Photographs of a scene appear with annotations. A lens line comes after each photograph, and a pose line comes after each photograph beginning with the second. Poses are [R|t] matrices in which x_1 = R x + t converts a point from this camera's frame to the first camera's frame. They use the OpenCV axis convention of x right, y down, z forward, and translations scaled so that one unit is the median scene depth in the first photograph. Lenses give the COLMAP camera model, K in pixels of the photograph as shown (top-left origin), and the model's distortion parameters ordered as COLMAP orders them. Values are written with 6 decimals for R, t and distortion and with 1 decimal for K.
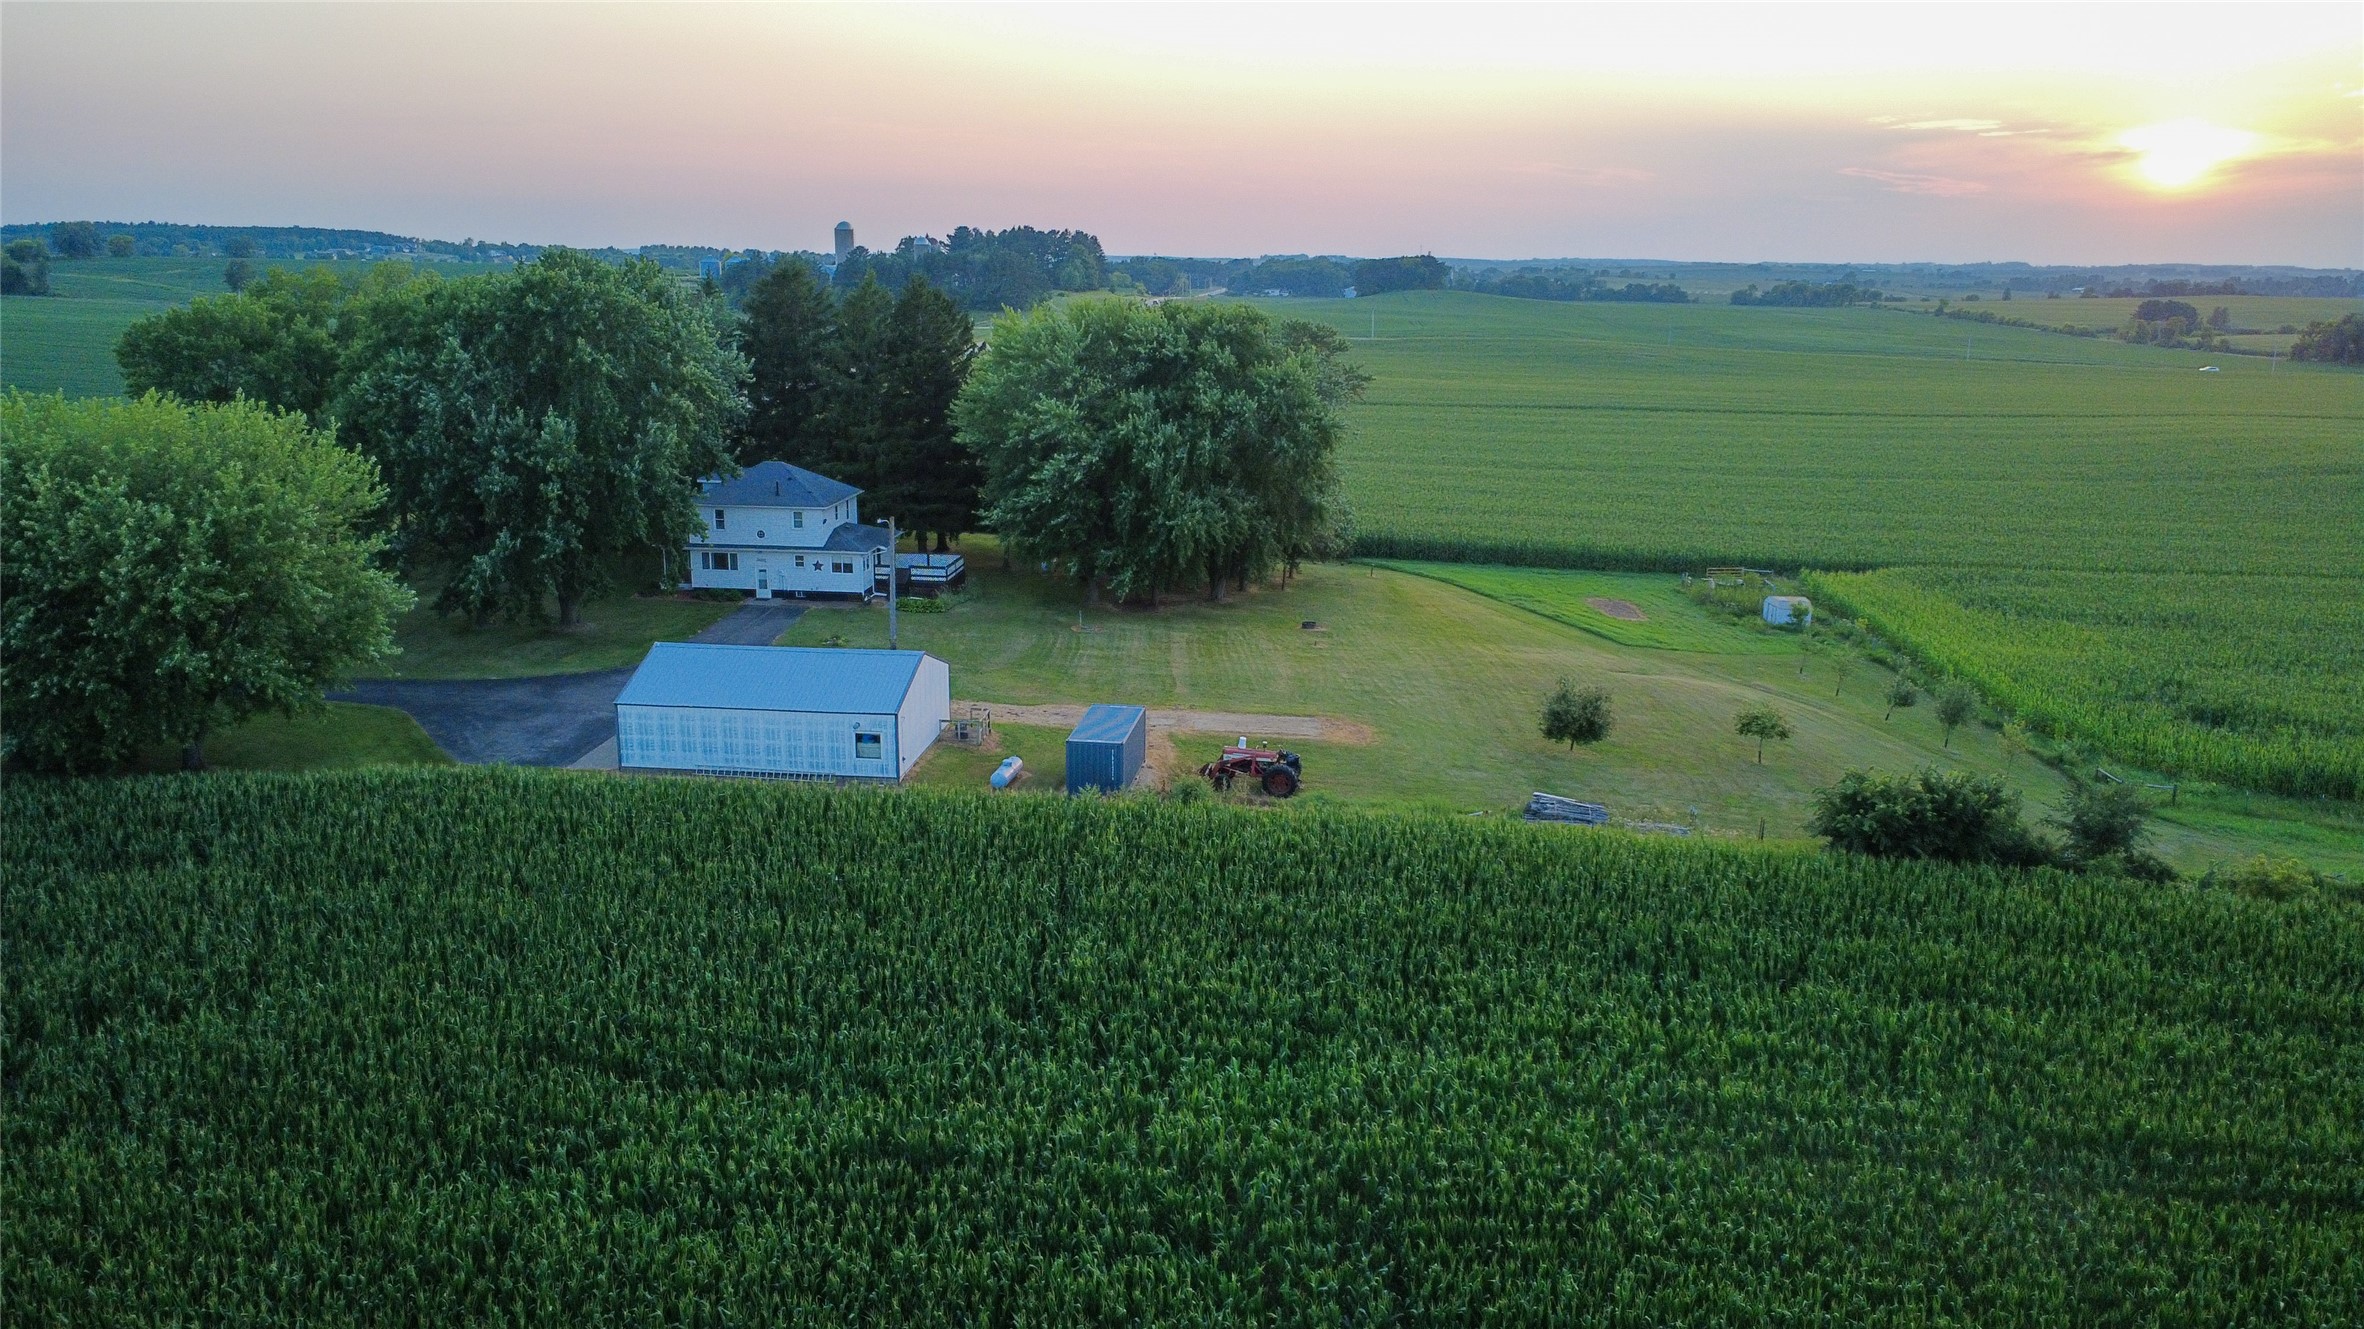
lens RADIAL K [[1719.2, 0, 1182.0], [0, 1719.2, 664.5], [0, 0, 1]] dist [0.004744, -0.003617]
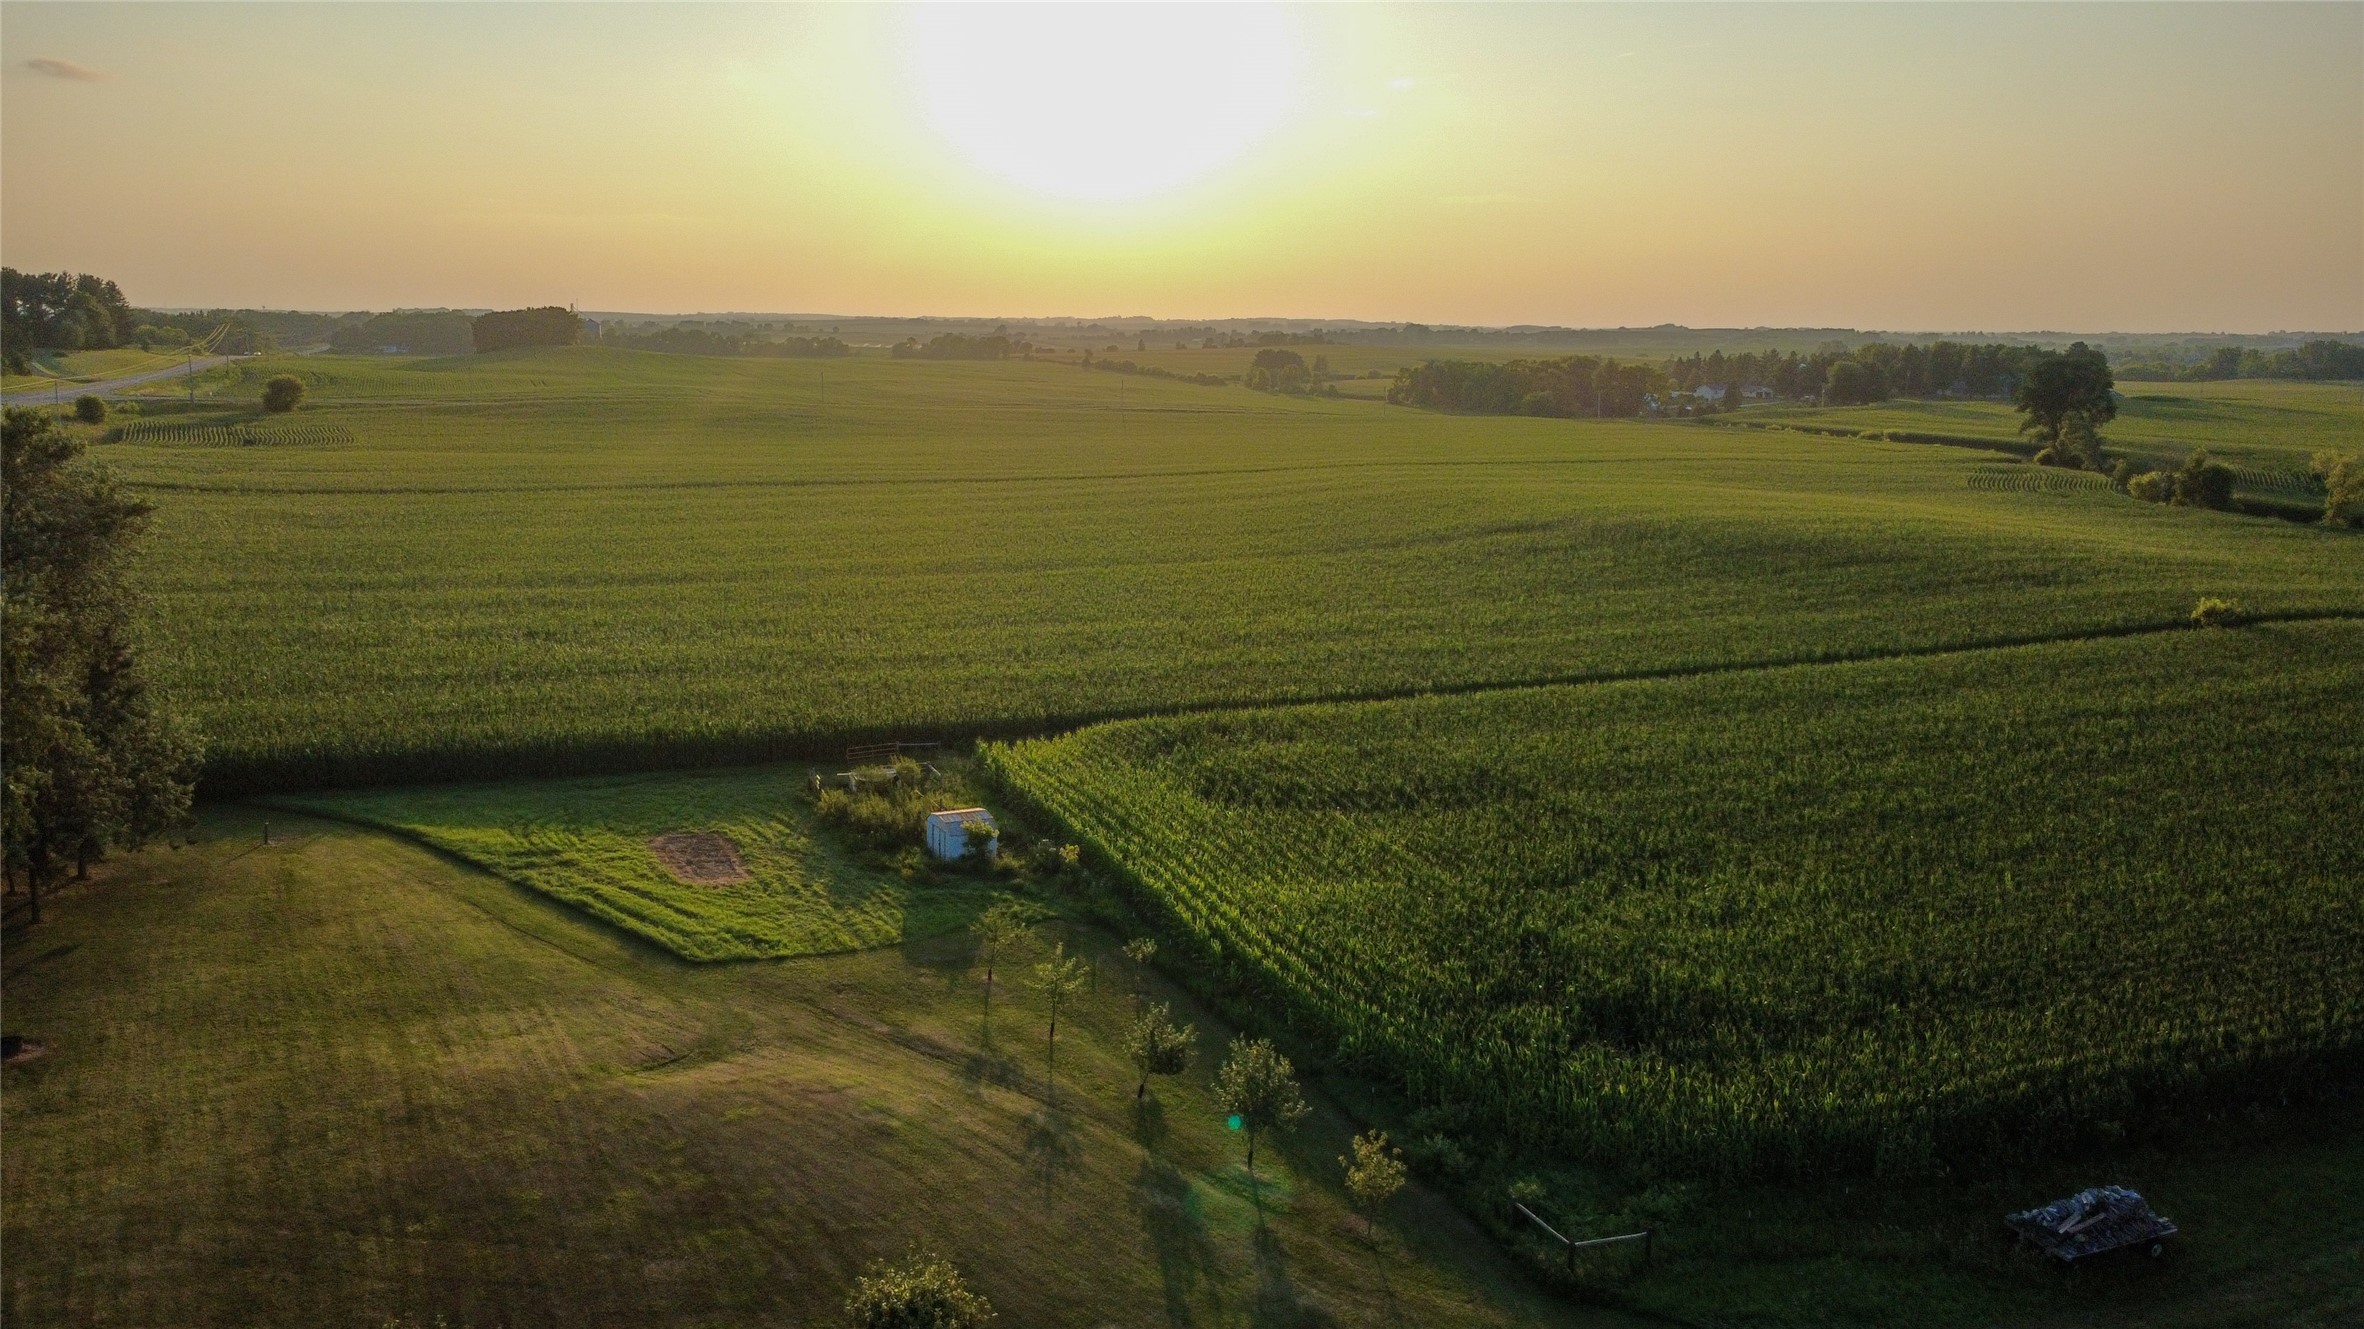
lens RADIAL K [[1719.2, 0, 1182.0], [0, 1719.2, 664.5], [0, 0, 1]] dist [0.004744, -0.003617]
pose [[0.894075, -0.089961, 0.438791, 0.027925], [0.103179, 0.994643, -0.006313, -0.015375], [-0.435872, 0.050918, 0.898567, 0.071369]]
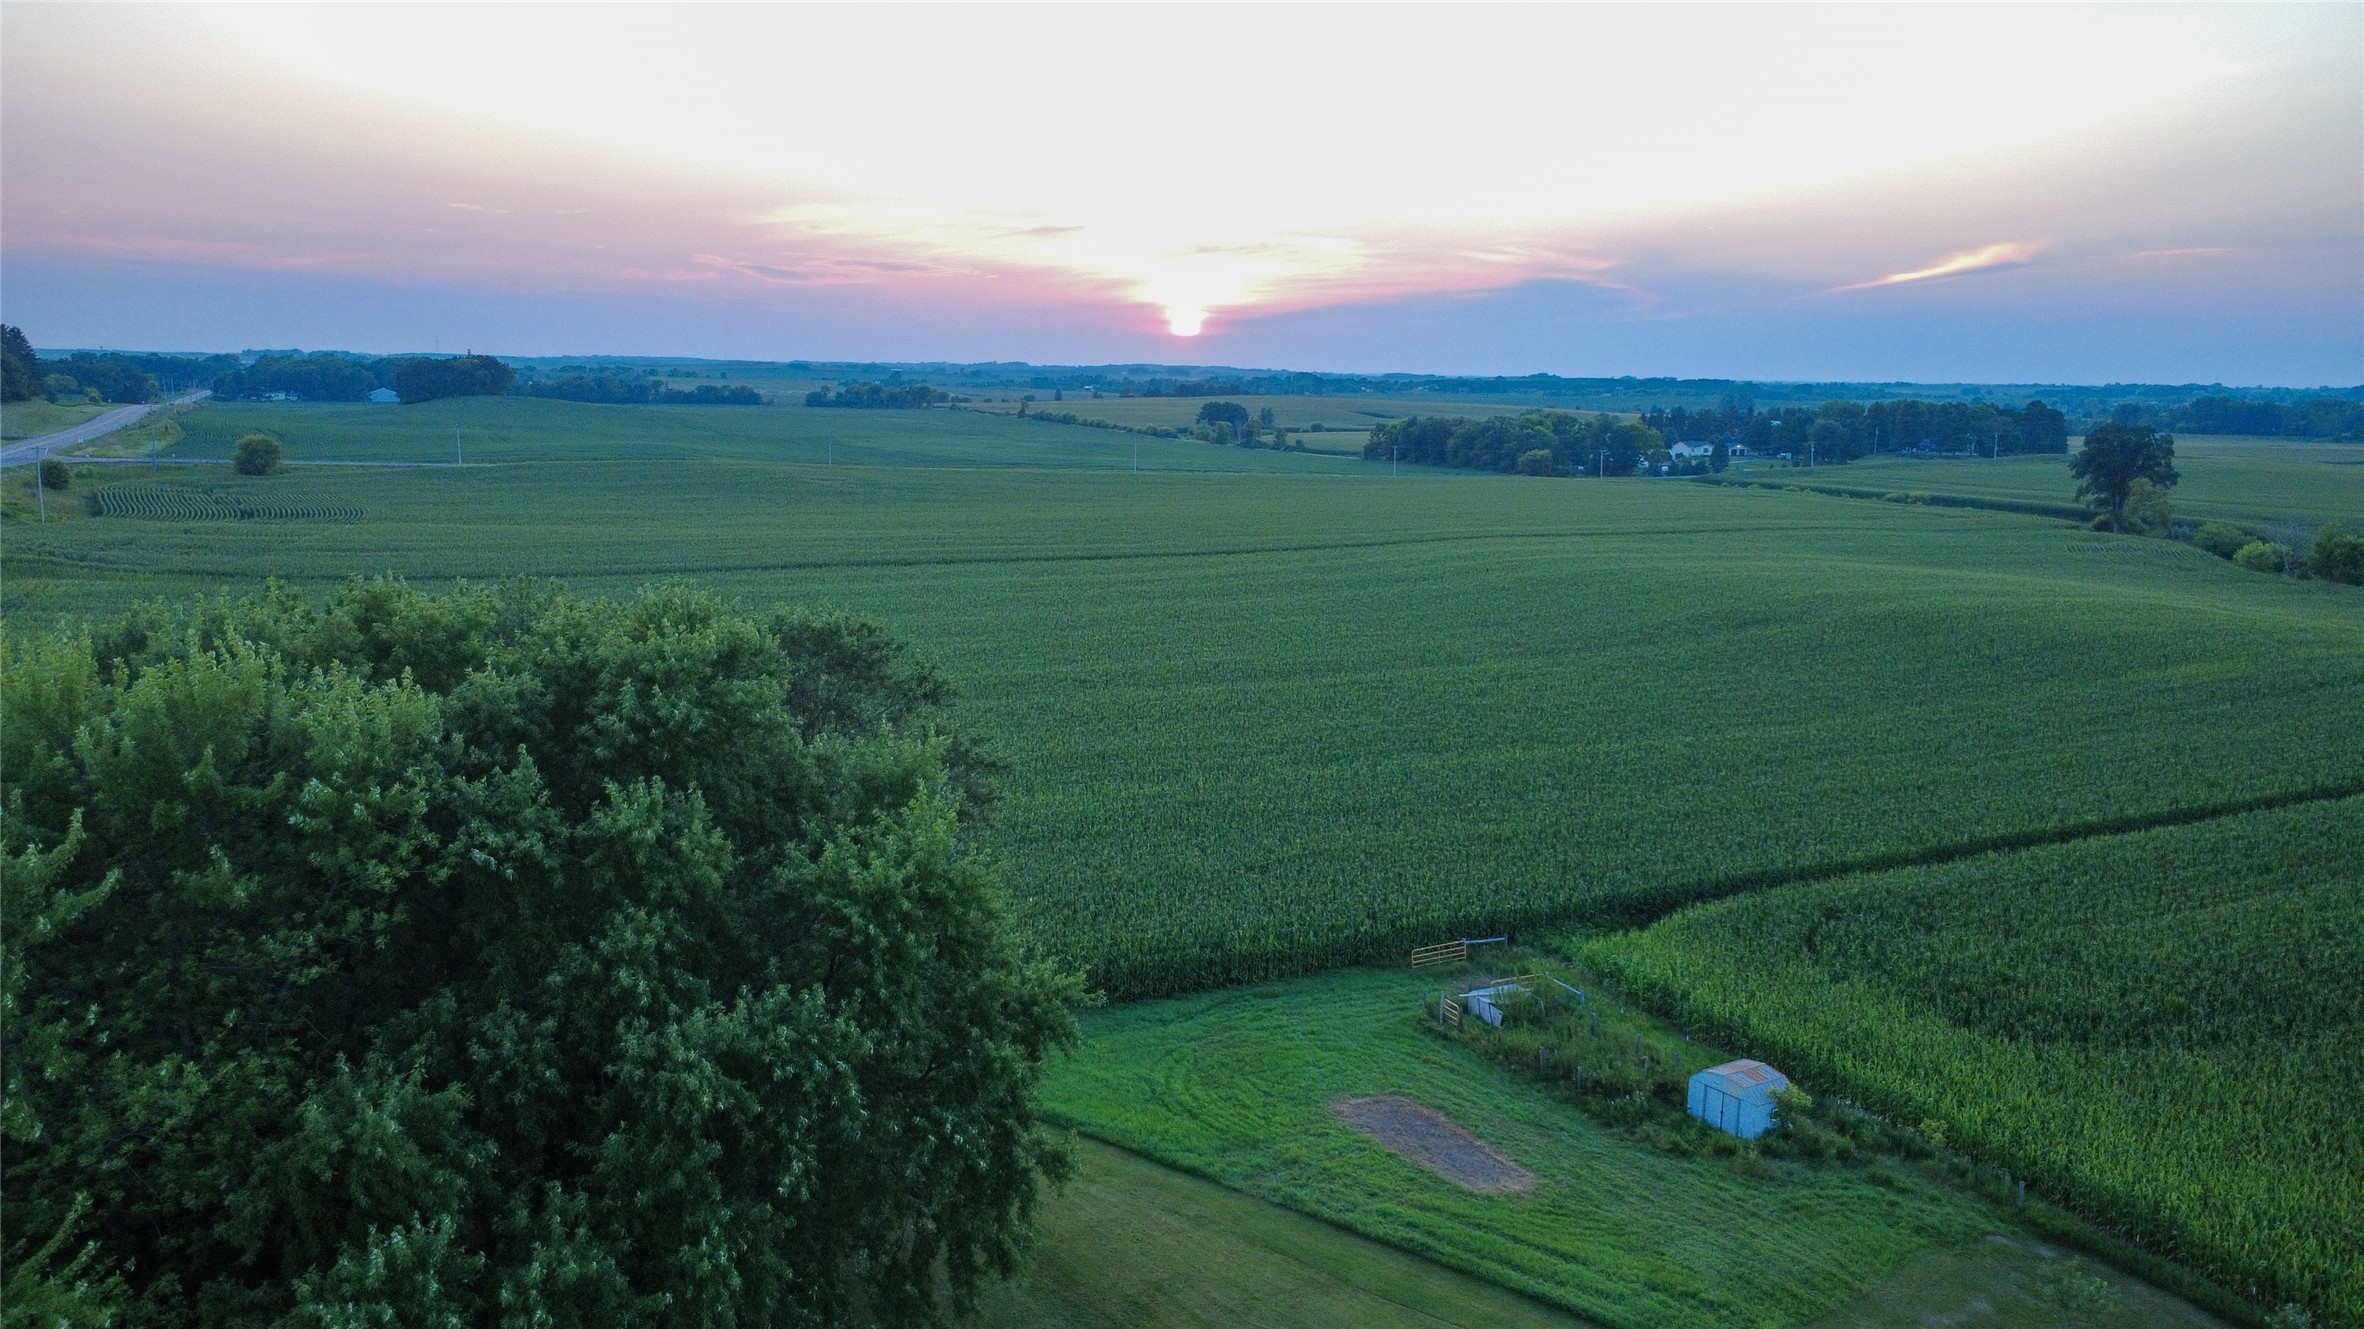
lens RADIAL K [[1719.2, 0, 1182.0], [0, 1719.2, 664.5], [0, 0, 1]] dist [0.004744, -0.003617]
pose [[0.858549, -0.084753, 0.505678, -0.006871], [0.112151, 0.993403, -0.023915, -0.030945], [-0.500315, 0.077245, 0.862391, 0.119232]]
